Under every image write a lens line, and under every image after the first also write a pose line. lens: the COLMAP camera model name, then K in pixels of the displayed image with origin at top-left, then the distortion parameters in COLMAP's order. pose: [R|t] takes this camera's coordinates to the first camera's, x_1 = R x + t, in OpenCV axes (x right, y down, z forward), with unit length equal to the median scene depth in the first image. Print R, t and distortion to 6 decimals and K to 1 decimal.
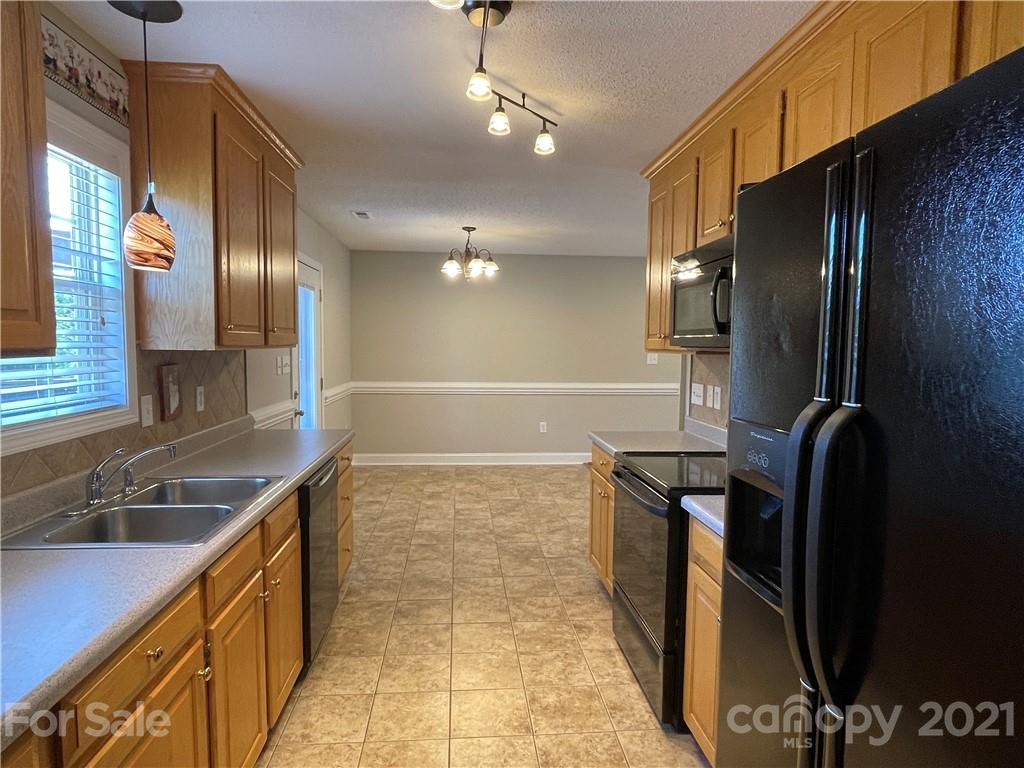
lens RADIAL K [[608.9, 0, 518.5], [0, 608.9, 382.5], [0, 0, 1]] dist [0.004824, -0.010397]
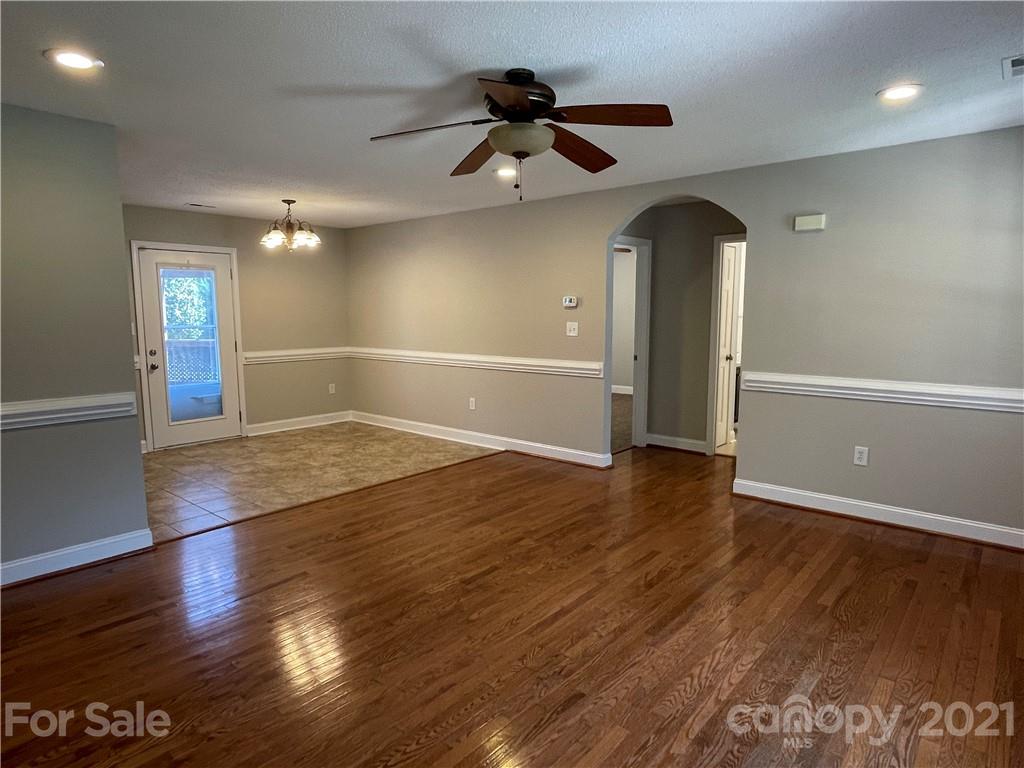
lens RADIAL K [[608.9, 0, 508.2], [0, 608.9, 383.7], [0, 0, 1]] dist [0.004824, -0.010397]
pose [[0.692886, 0.071580, -0.717485, 1.156584], [-0.034650, 0.997216, 0.066026, -0.027589], [0.720214, -0.020887, 0.693438, 0.657431]]
